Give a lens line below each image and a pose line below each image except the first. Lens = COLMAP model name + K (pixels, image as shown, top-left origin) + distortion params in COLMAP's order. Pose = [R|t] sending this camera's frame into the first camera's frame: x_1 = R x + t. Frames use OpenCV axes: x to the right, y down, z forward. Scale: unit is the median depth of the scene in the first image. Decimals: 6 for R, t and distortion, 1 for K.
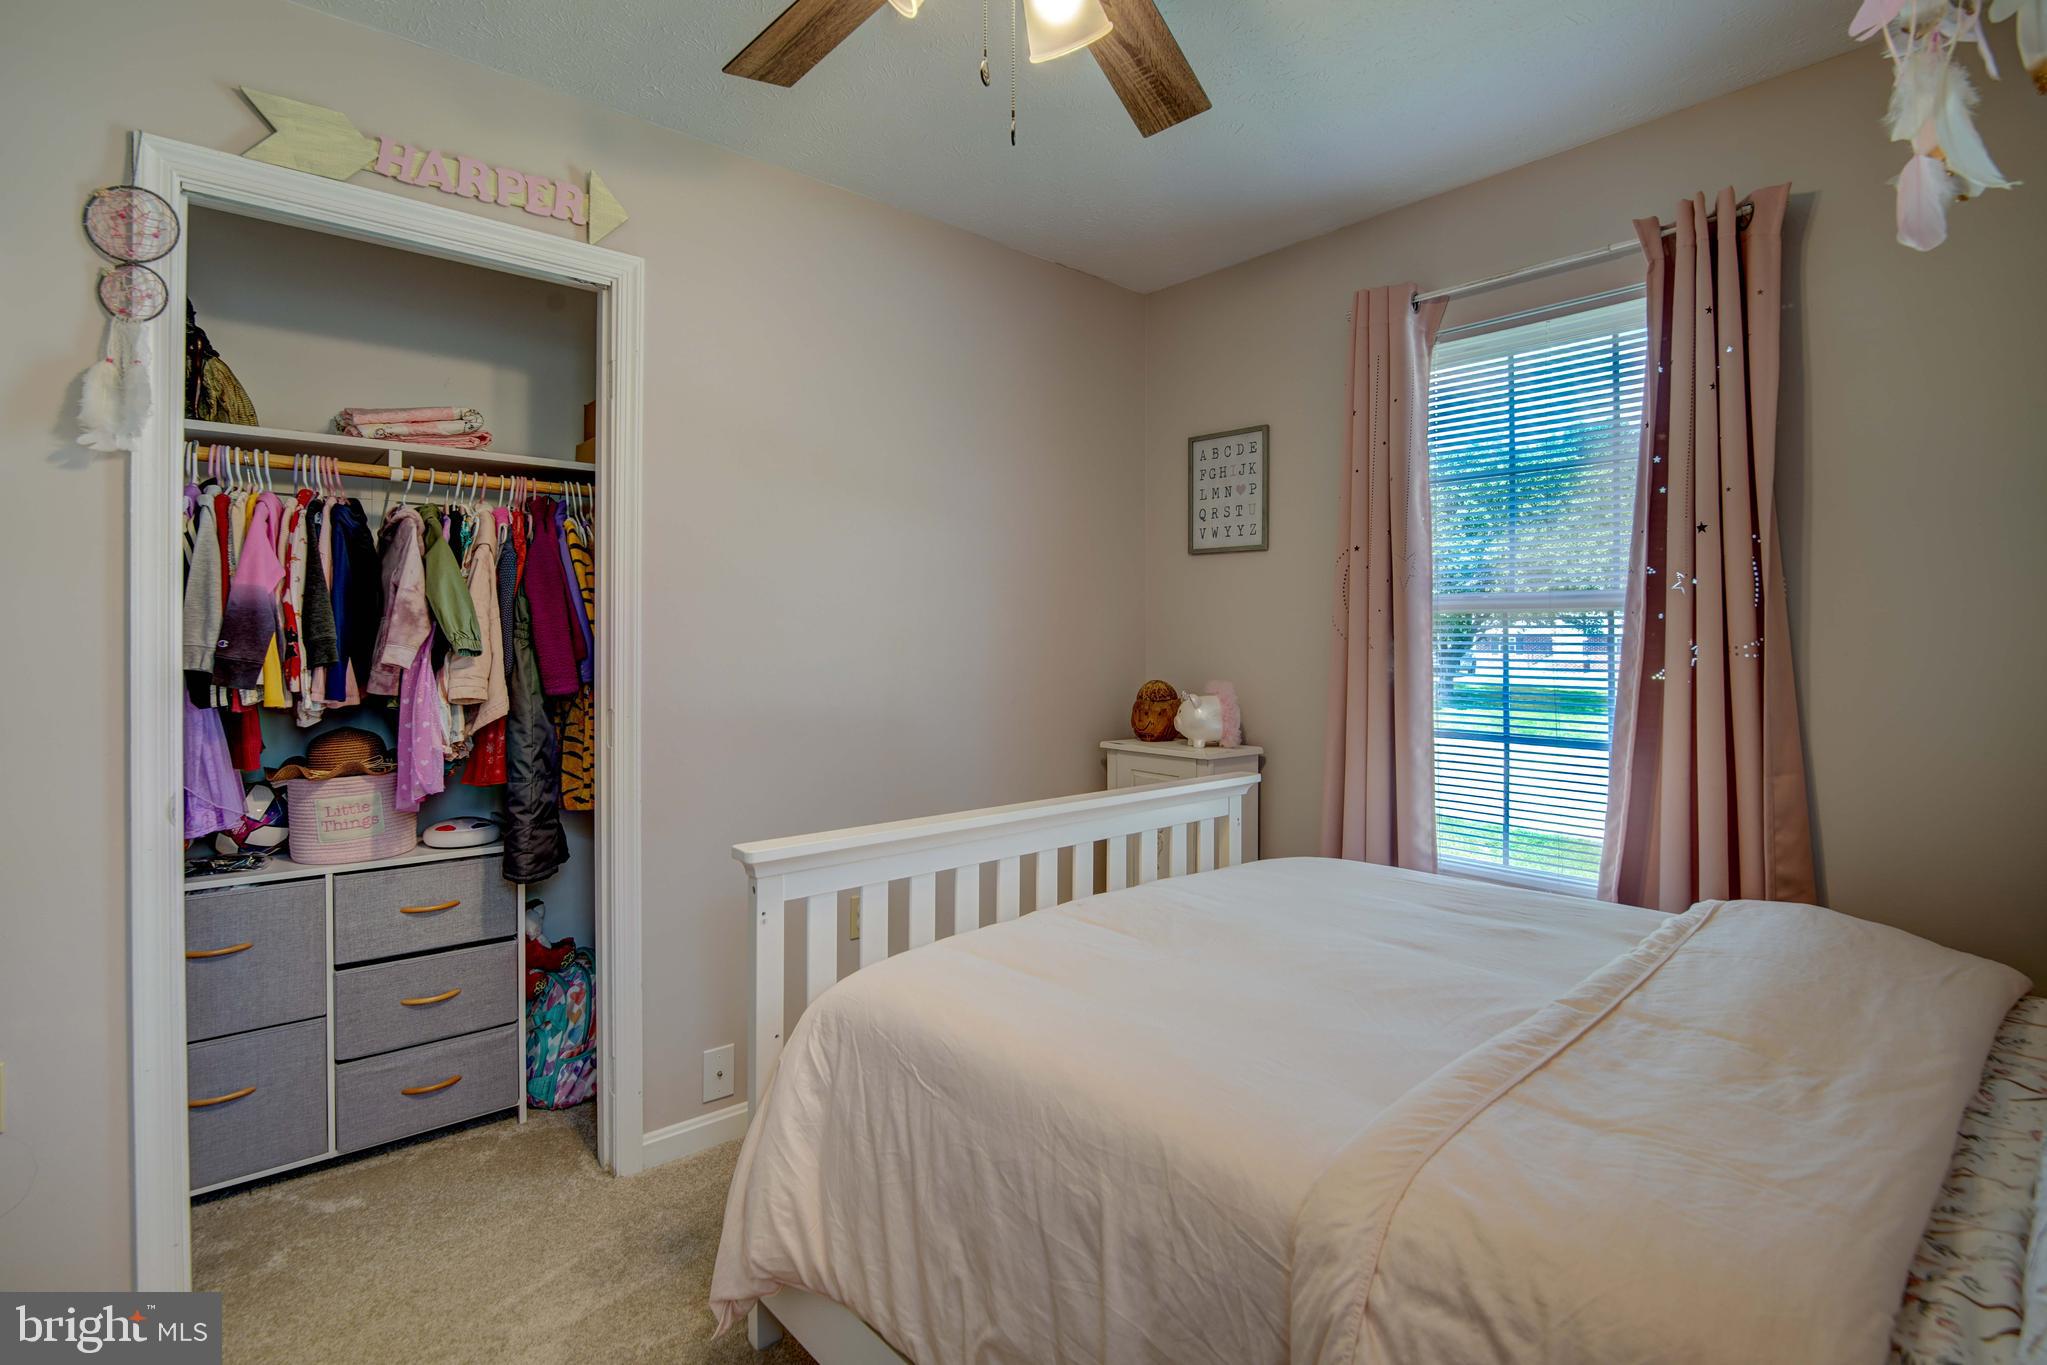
lens RADIAL K [[1004.8, 0, 1021.7], [0, 1004.8, 639.3], [0, 0, 1]] dist [-0.001721, 0.000019]
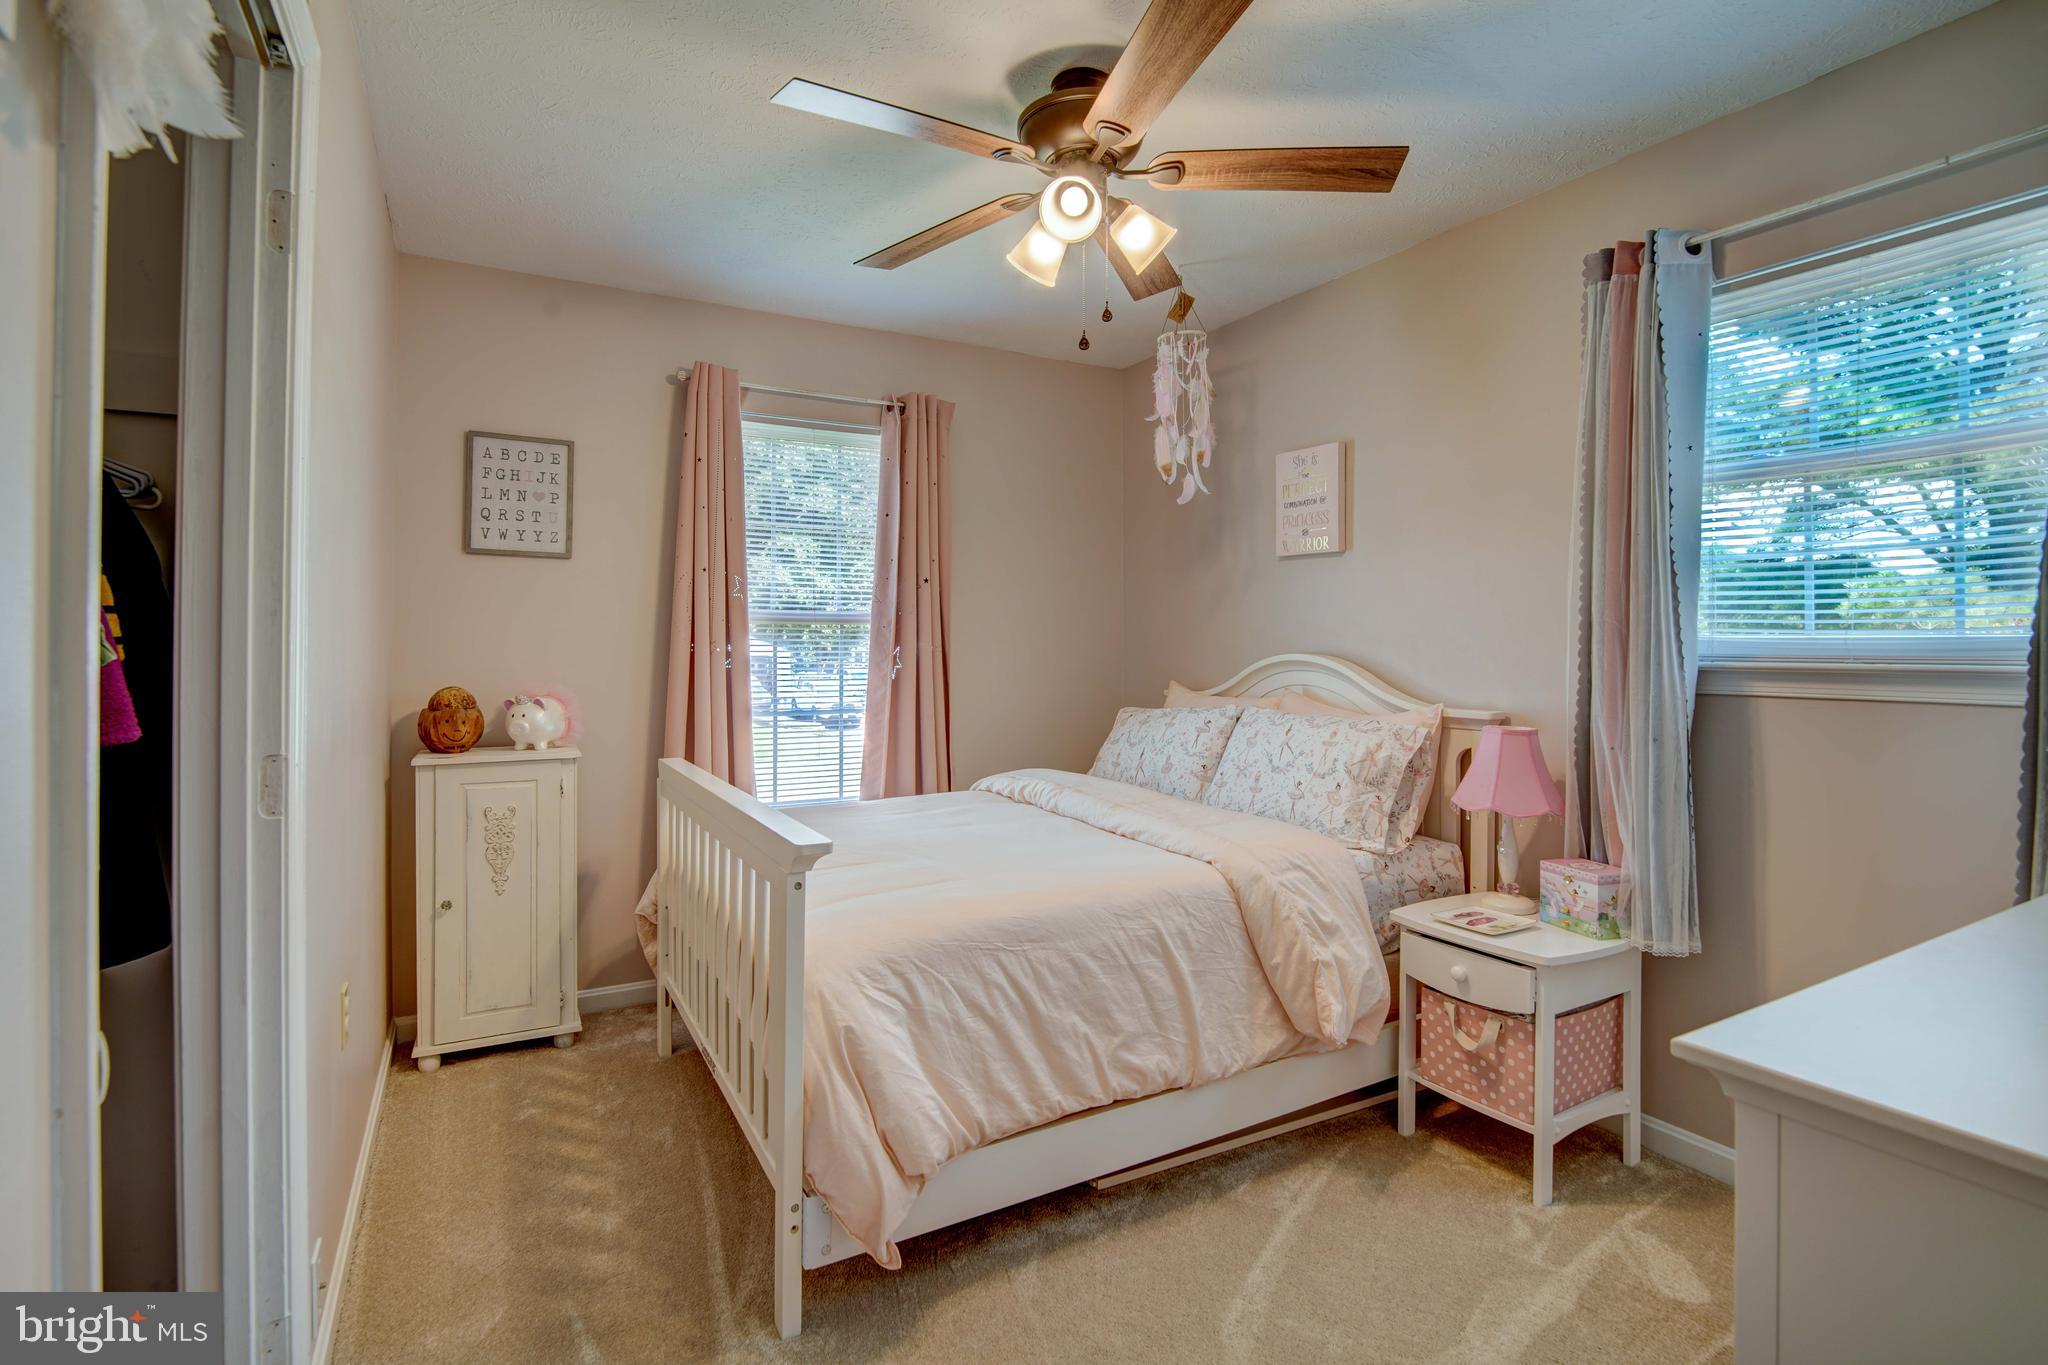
lens RADIAL K [[968.1, 0, 1032.1], [0, 968.1, 638.3], [0, 0, 1]] dist [-0.003326, -0.000262]
pose [[0.200617, 0.004857, 0.979658, -0.644374], [0.004764, 0.999971, -0.005934, 0.003957], [-0.979658, 0.005858, 0.200588, 0.307702]]
